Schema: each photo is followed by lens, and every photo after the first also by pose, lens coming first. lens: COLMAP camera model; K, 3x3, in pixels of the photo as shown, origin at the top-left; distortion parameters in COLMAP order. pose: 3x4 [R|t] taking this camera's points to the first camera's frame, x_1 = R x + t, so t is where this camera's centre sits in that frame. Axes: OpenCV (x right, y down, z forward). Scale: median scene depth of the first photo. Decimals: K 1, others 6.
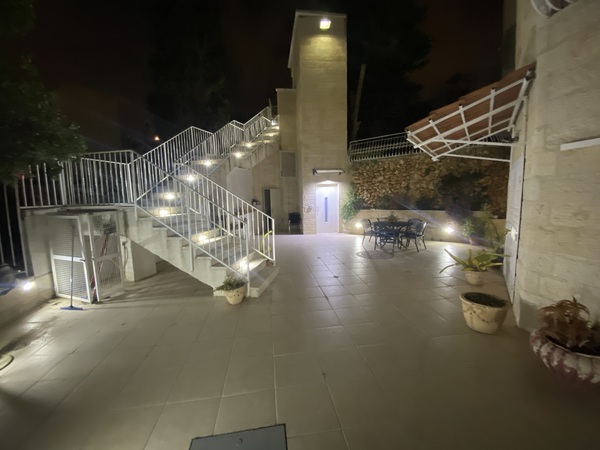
lens RADIAL K [[241.5, 0, 298.1], [0, 241.5, 223.9], [0, 0, 1]] dist [0.000606, -0.012407]
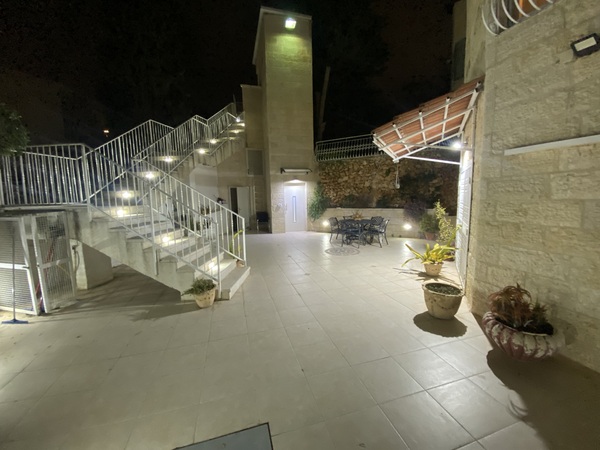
lens RADIAL K [[241.5, 0, 298.1], [0, 241.5, 223.9], [0, 0, 1]] dist [0.000606, -0.012407]
pose [[0.989769, -0.014396, 0.141954, -0.023009], [0.013754, 0.999890, 0.005499, 0.000072], [-0.142018, -0.003490, 0.989858, -0.001905]]
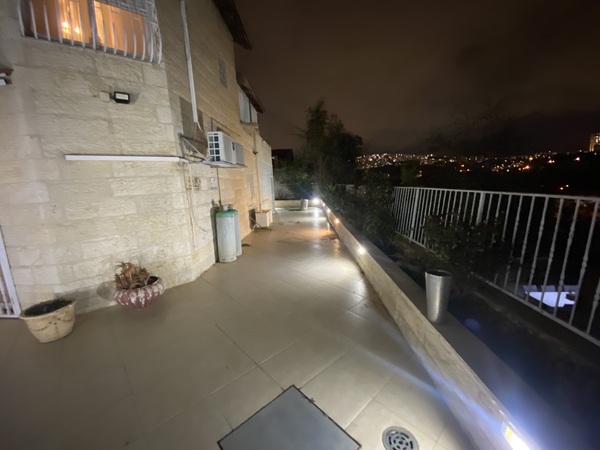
lens RADIAL K [[241.5, 0, 298.1], [0, 241.5, 223.9], [0, 0, 1]] dist [0.000606, -0.012407]
pose [[-0.571501, -0.089848, 0.815668, -0.344526], [0.147970, 0.966411, 0.210129, -0.036215], [-0.807150, 0.240783, -0.539010, 0.409641]]
